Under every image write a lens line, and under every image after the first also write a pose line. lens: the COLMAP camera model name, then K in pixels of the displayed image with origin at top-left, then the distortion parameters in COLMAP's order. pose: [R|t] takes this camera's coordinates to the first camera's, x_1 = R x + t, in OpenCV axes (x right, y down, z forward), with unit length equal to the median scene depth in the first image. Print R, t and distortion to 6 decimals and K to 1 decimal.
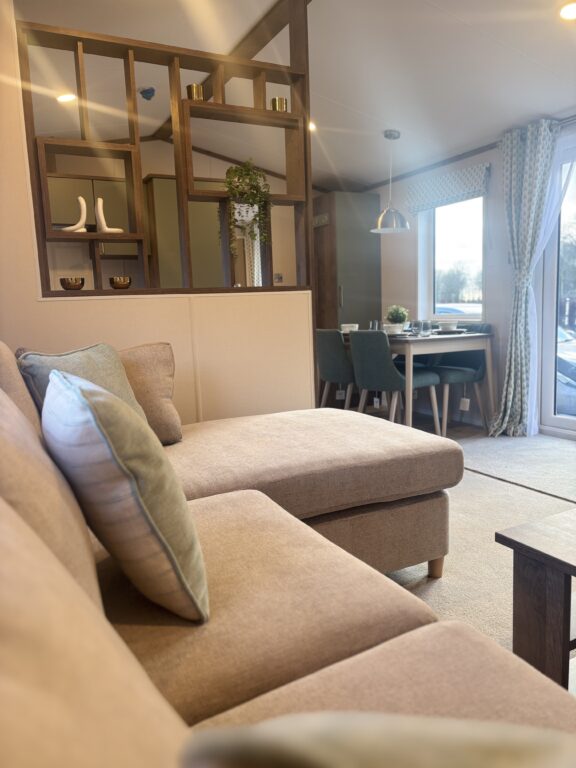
lens RADIAL K [[578.9, 0, 288.0], [0, 578.9, 384.0], [0, 0, 1]] dist [0.107653, -0.000866]
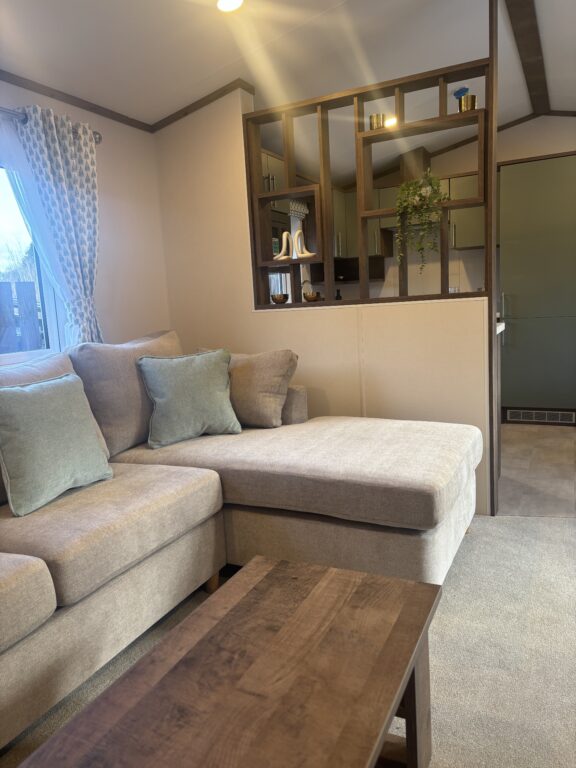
lens RADIAL K [[577.7, 0, 283.1], [0, 577.7, 382.7], [0, 0, 1]] dist [-0.002812, -0.004571]
pose [[0.586146, 0.102461, -0.803700, 0.678519], [-0.092829, 0.993932, 0.059012, -0.062314], [0.804870, 0.040017, 0.592101, 0.265312]]
